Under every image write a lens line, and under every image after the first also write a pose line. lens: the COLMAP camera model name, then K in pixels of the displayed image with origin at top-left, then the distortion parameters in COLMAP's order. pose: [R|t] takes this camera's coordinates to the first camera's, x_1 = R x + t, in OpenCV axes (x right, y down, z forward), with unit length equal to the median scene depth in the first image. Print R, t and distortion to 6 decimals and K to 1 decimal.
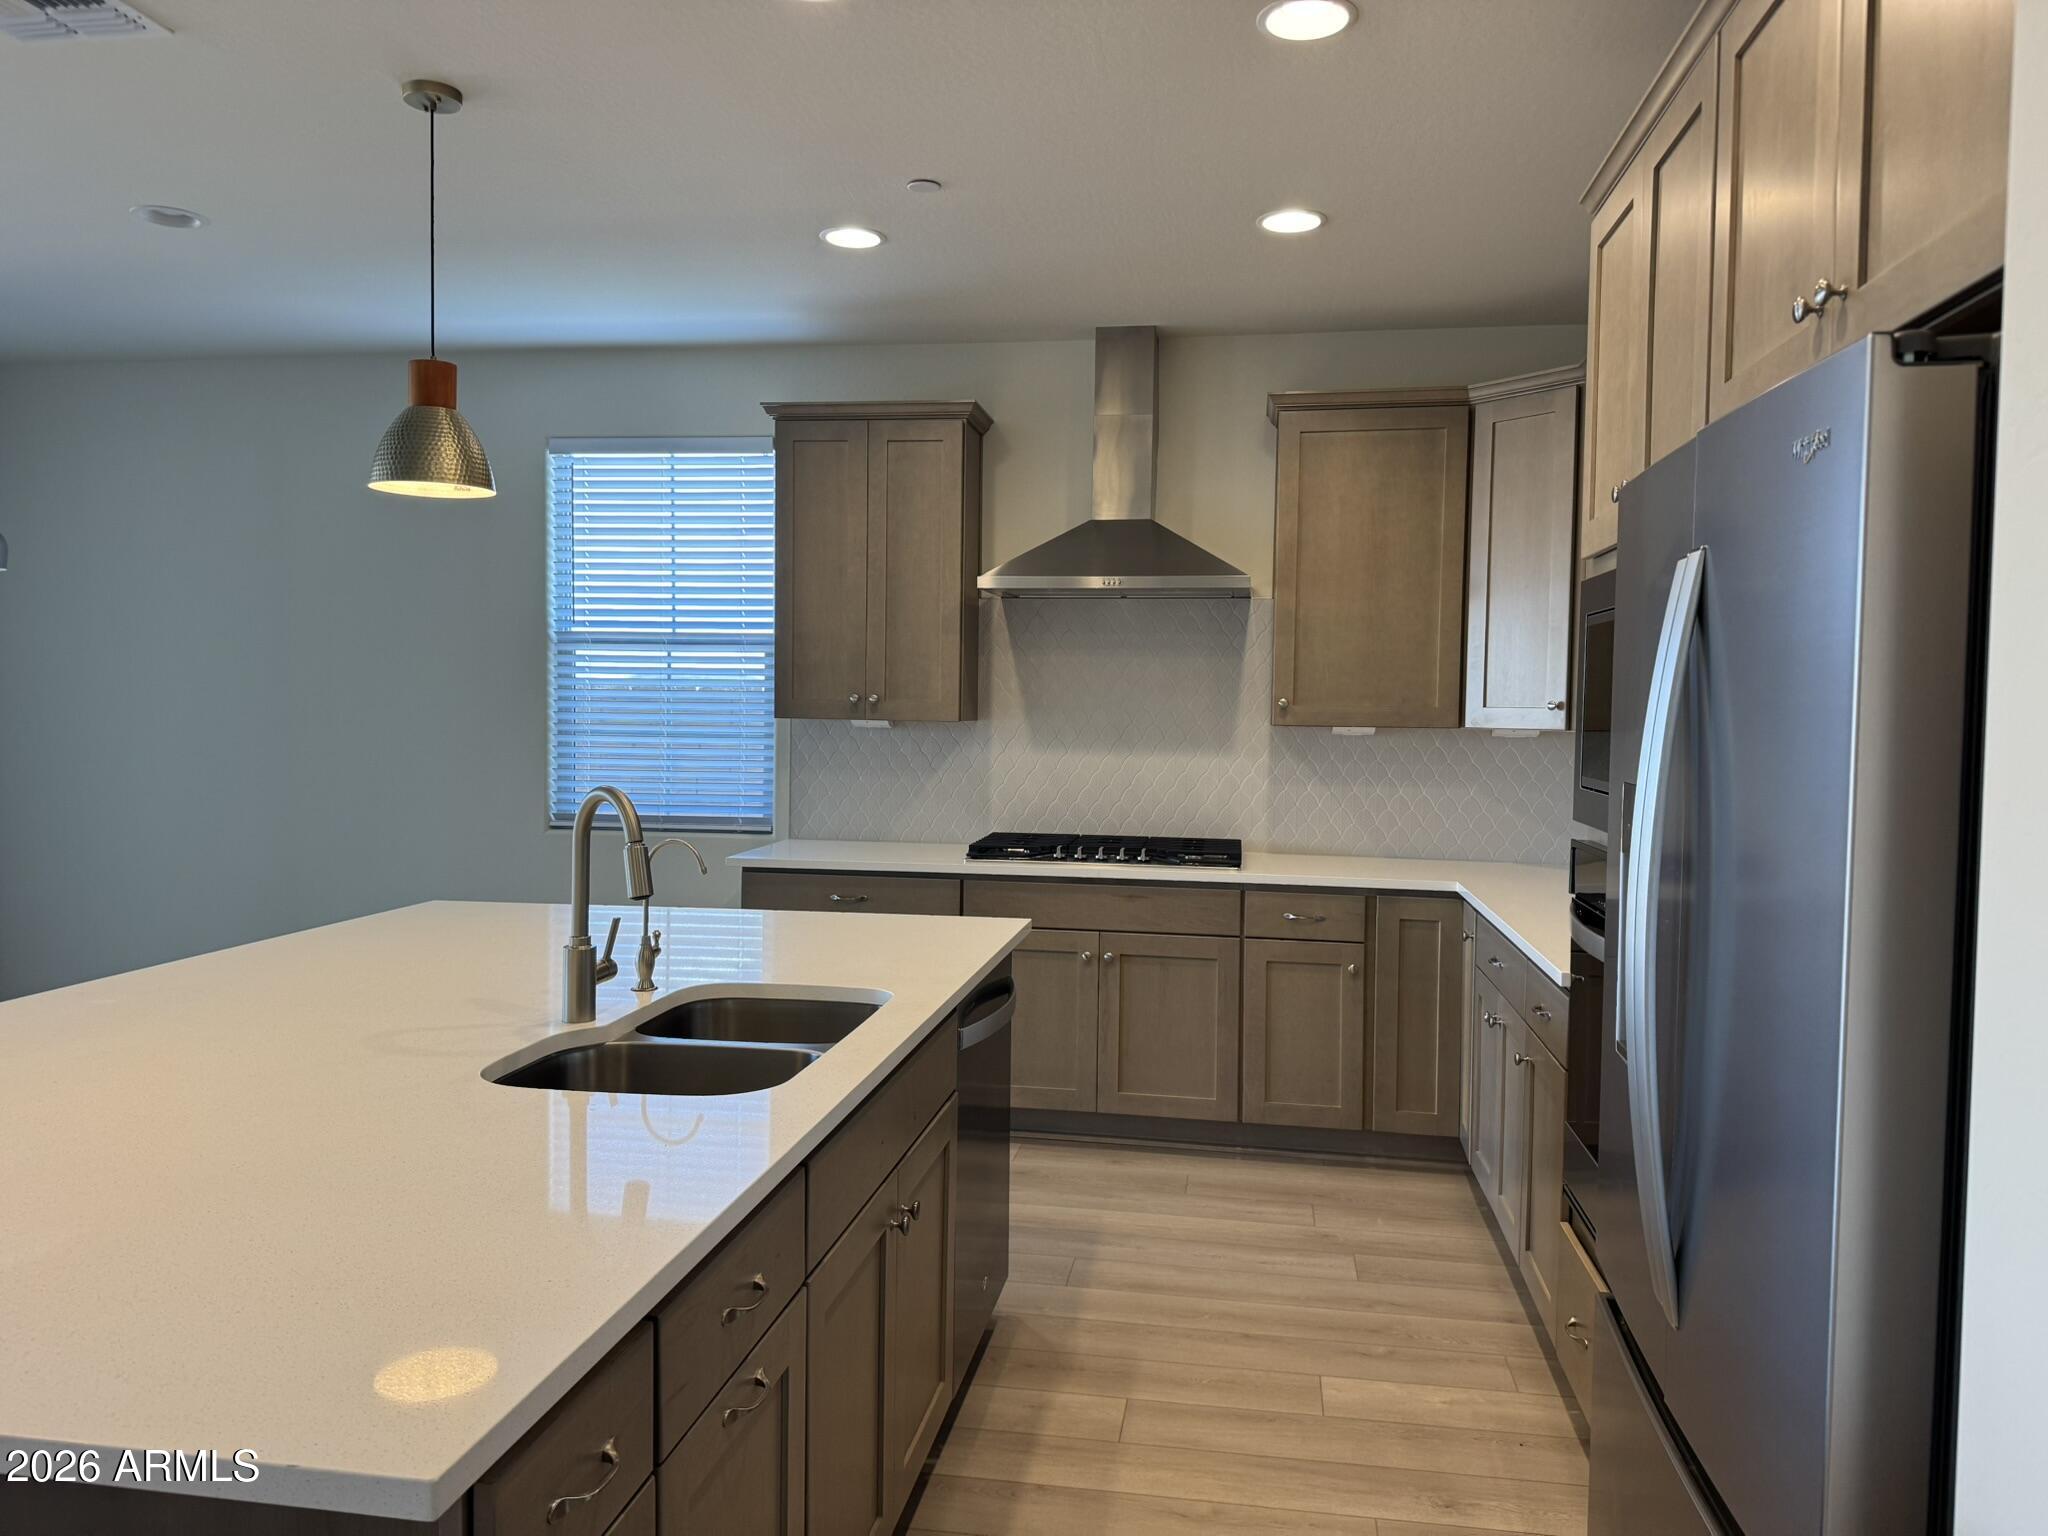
lens RADIAL K [[1438.9, 0, 1021.7], [0, 1438.9, 771.8], [0, 0, 1]] dist [0.060614, -0.076829]
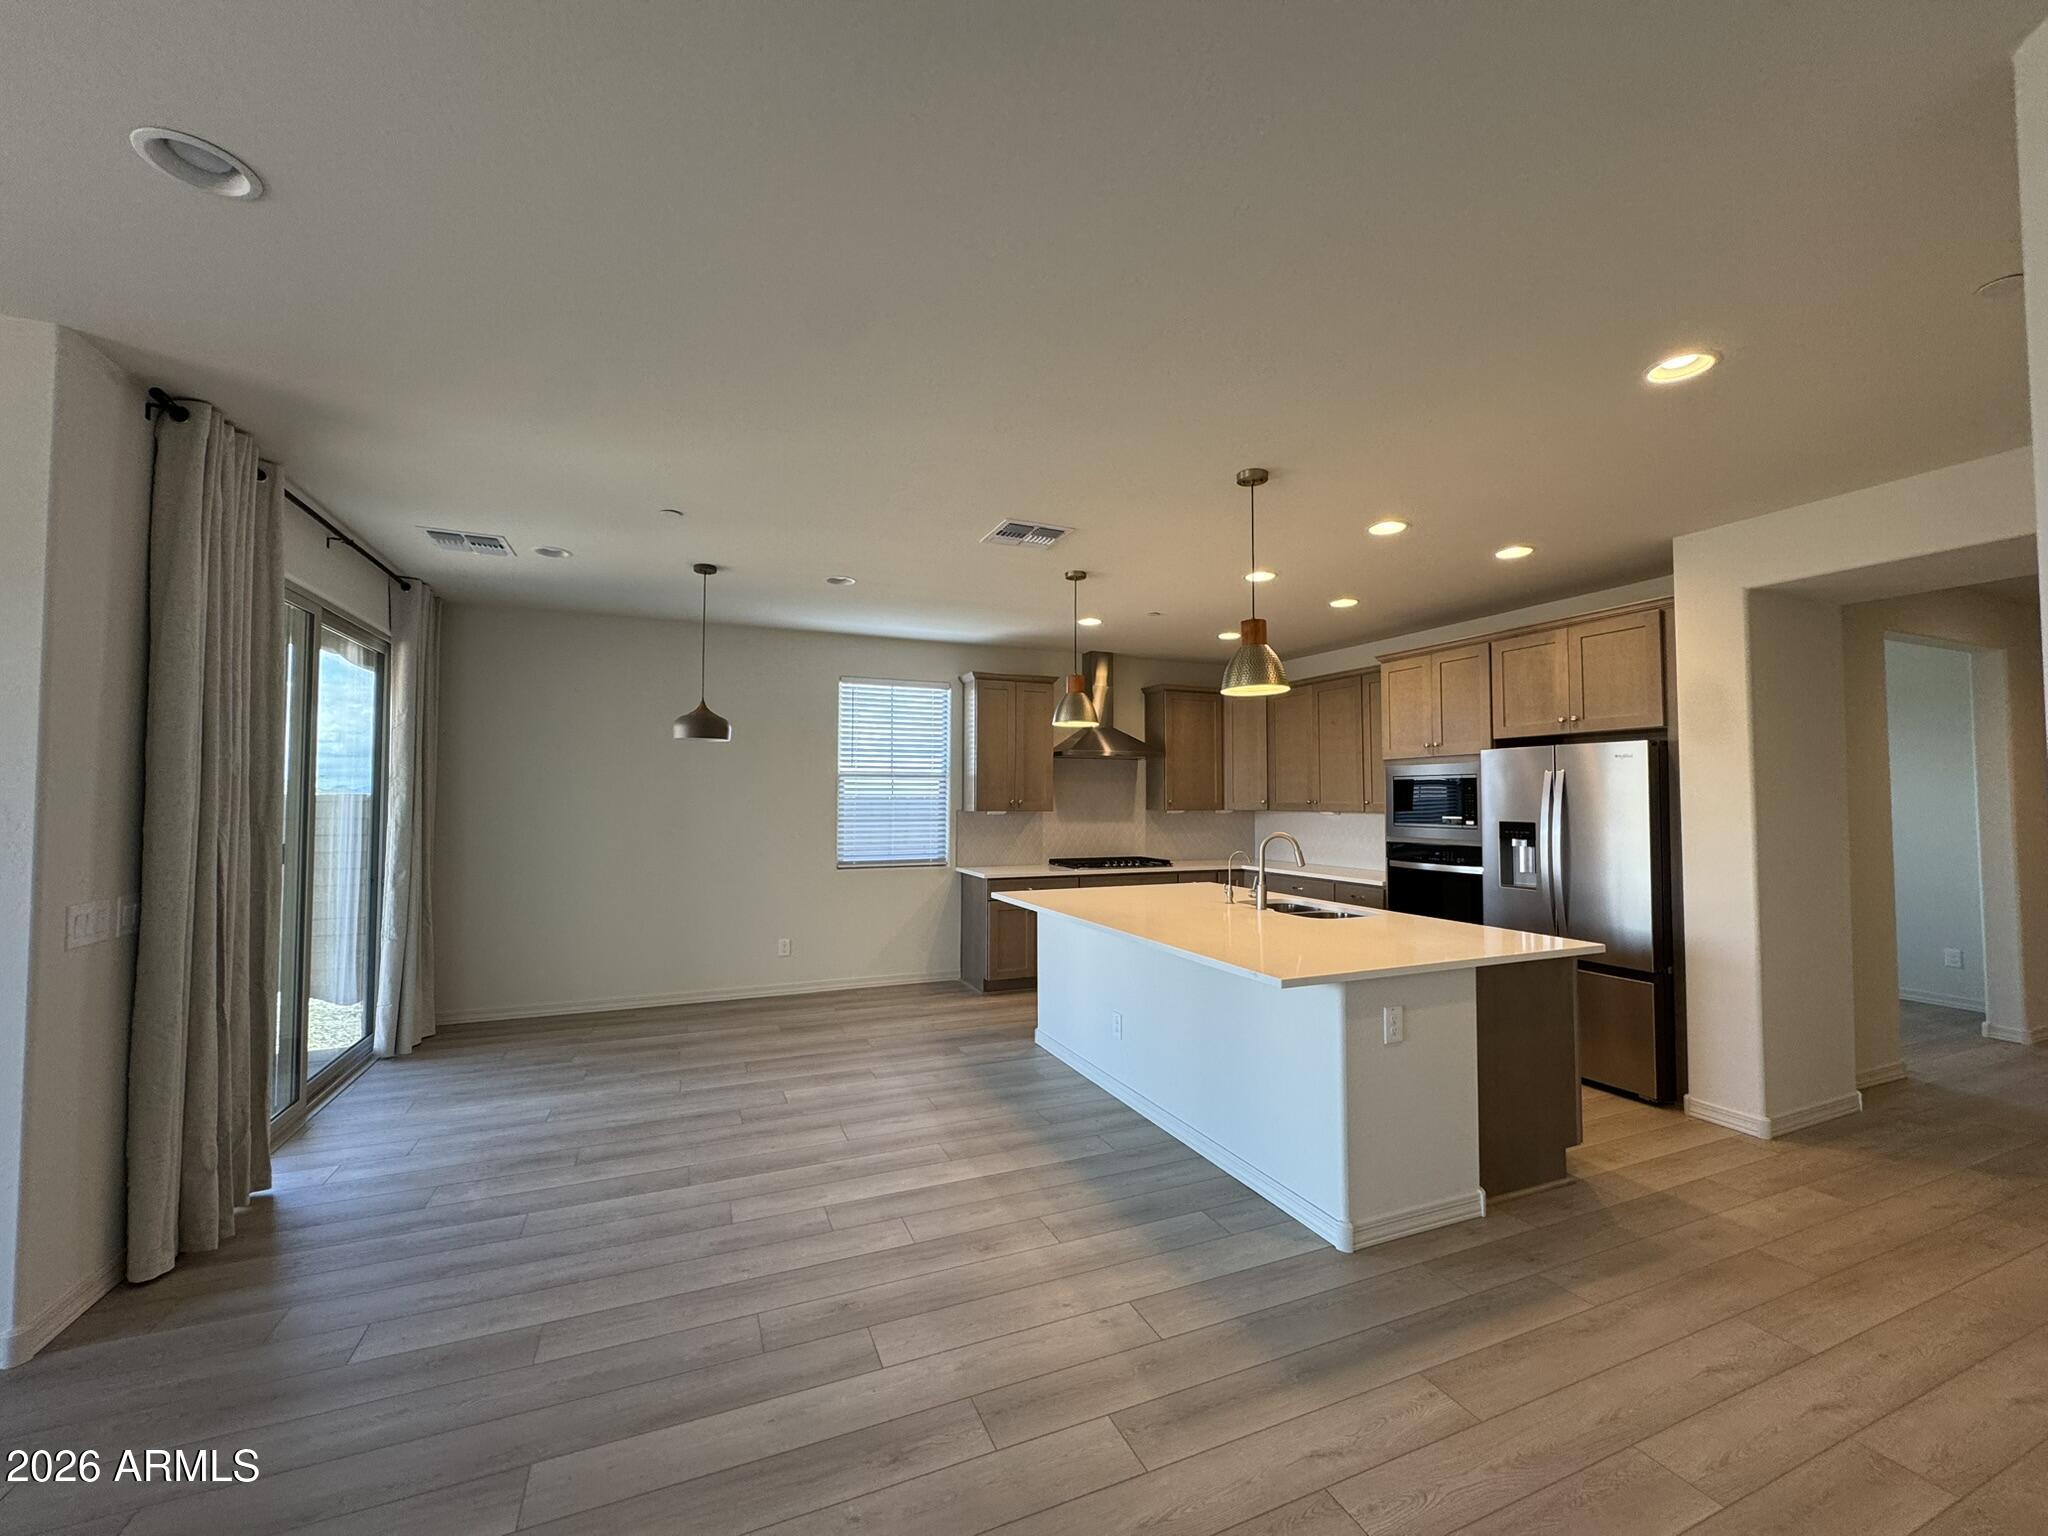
lens RADIAL K [[820.3, 0, 1023.5], [0, 820.3, 768.8], [0, 0, 1]] dist [0.000611, -0.000288]
pose [[0.842514, 0.008994, 0.538599, -0.791884], [0.035514, 0.996758, -0.072199, -0.008720], [-0.537502, 0.079956, 0.839463, -0.099291]]
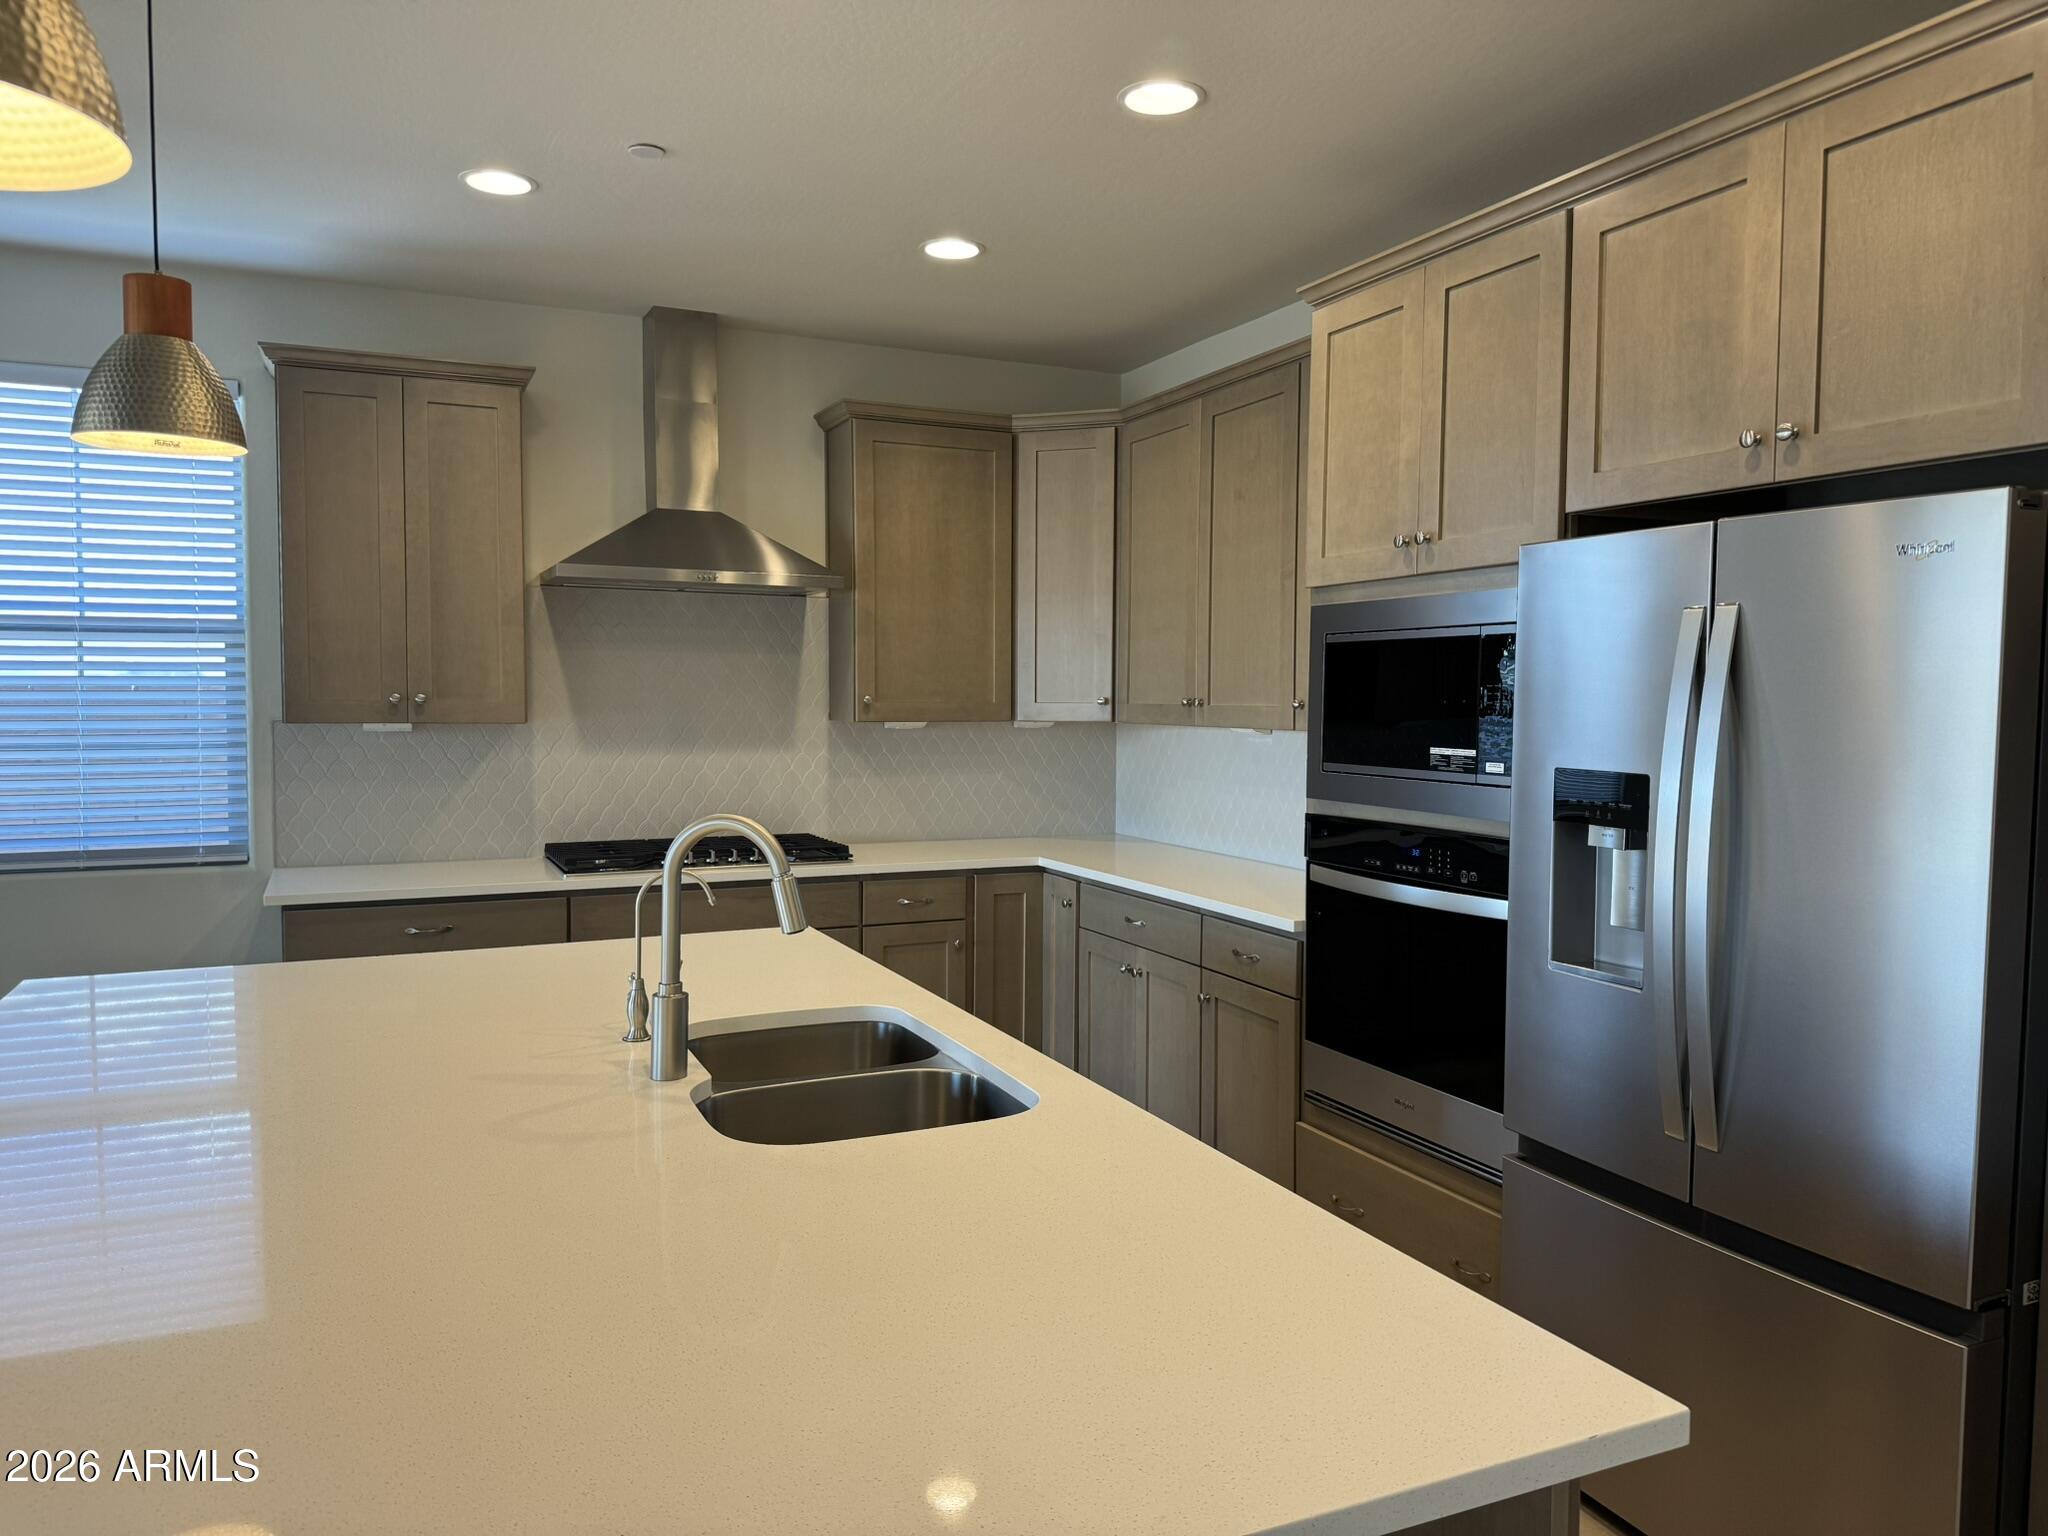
lens RADIAL K [[1438.9, 0, 1026.7], [0, 1438.9, 776.3], [0, 0, 1]] dist [0.060614, -0.076829]
pose [[0.825301, -0.042288, 0.563107, -0.294782], [0.033868, 0.999104, 0.025393, -0.013839], [-0.563676, -0.001886, 0.825994, 0.067306]]
